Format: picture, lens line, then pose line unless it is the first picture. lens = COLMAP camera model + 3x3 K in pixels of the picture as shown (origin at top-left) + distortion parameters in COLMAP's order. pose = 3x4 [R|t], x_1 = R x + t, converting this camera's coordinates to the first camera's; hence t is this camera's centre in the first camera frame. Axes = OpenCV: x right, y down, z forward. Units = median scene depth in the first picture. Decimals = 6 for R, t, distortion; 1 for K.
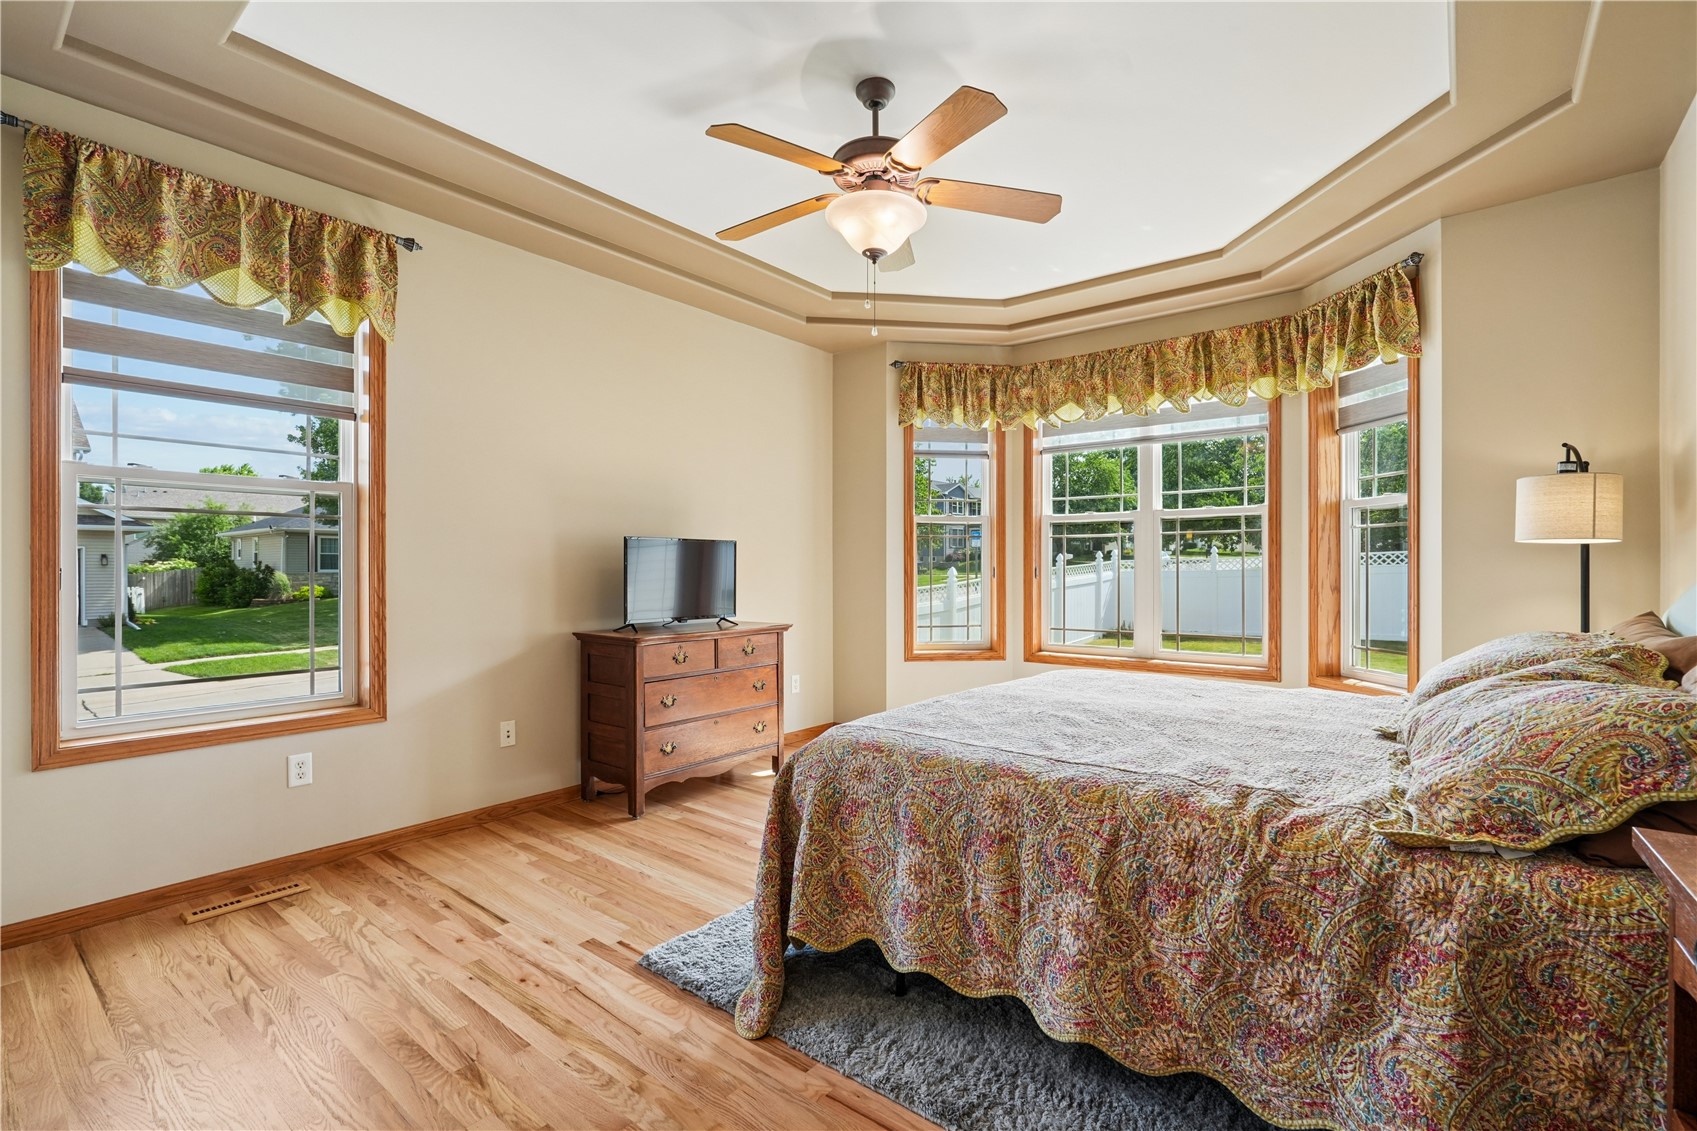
lens RADIAL K [[766.6, 0, 847.1], [0, 766.6, 565.7], [0, 0, 1]] dist [-0.007976, 0.003763]
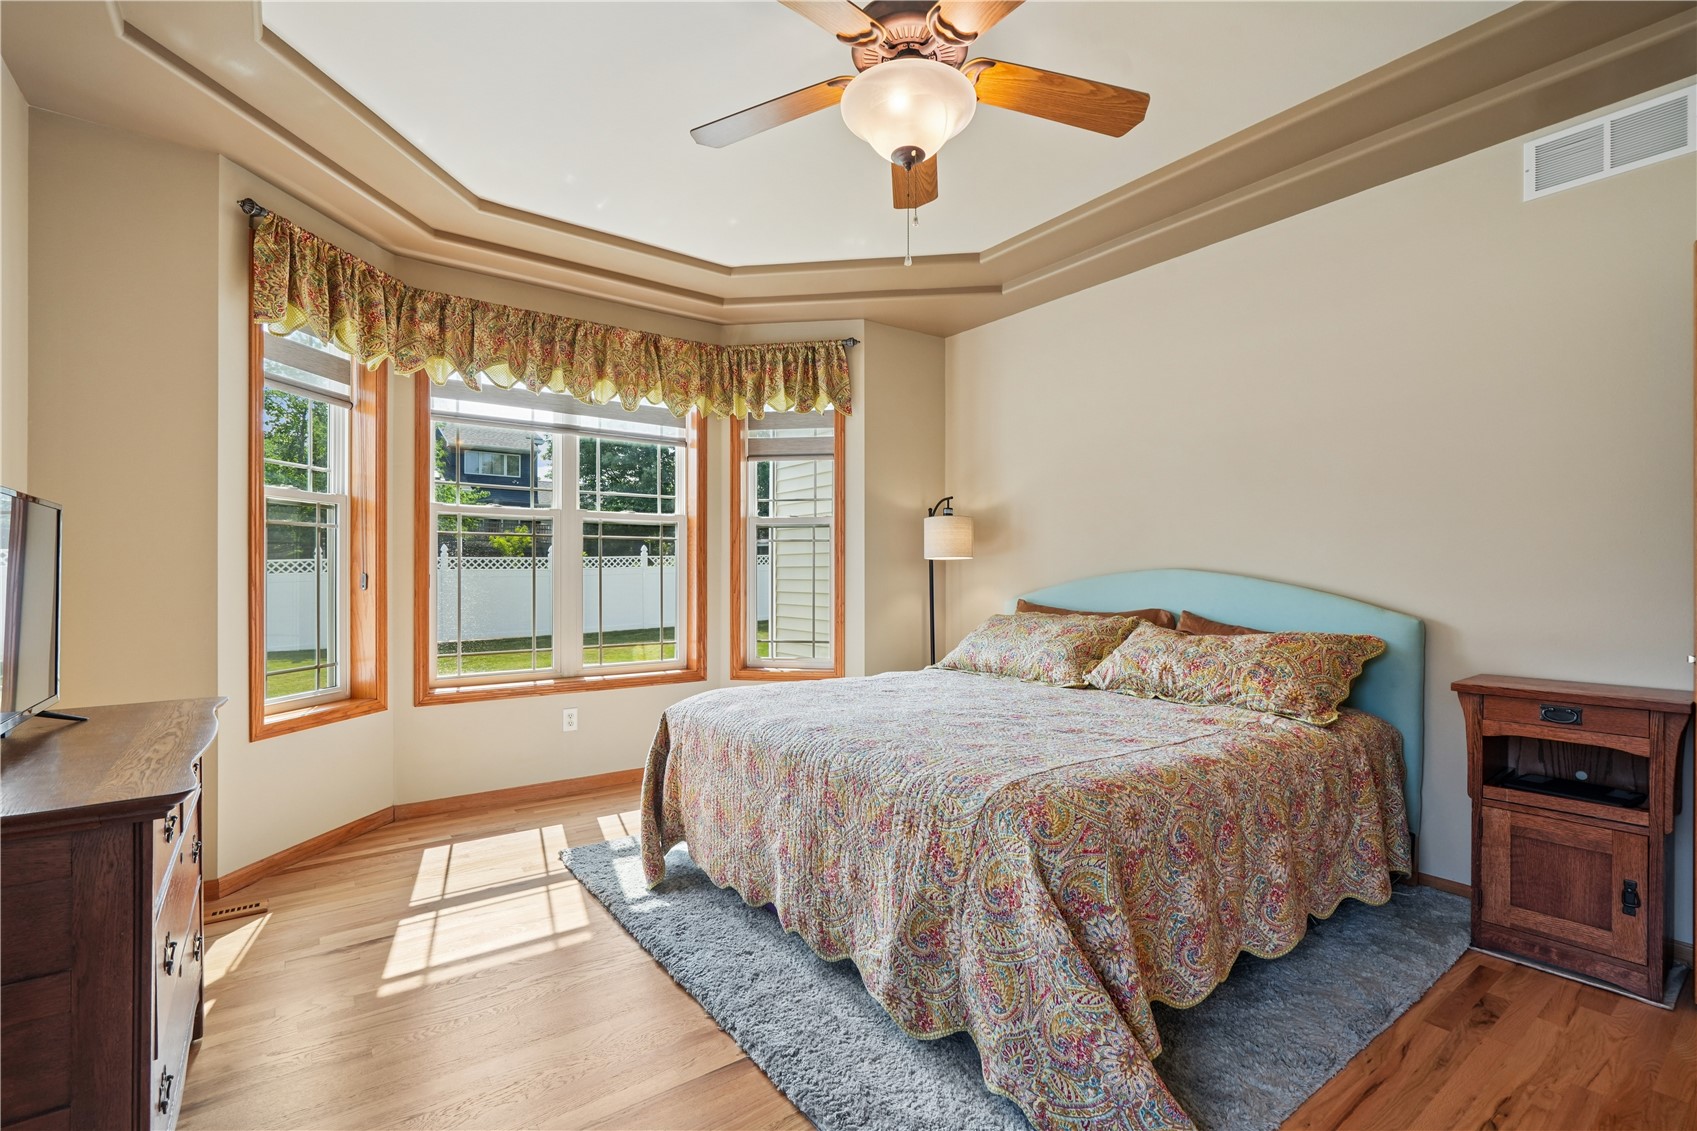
lens RADIAL K [[766.6, 0, 845.1], [0, 766.6, 574.4], [0, 0, 1]] dist [-0.007976, 0.003763]
pose [[0.243178, -0.004730, 0.969970, -0.398018], [-0.003745, 0.999976, 0.005815, -0.004491], [-0.969974, -0.005046, 0.243155, 0.492911]]
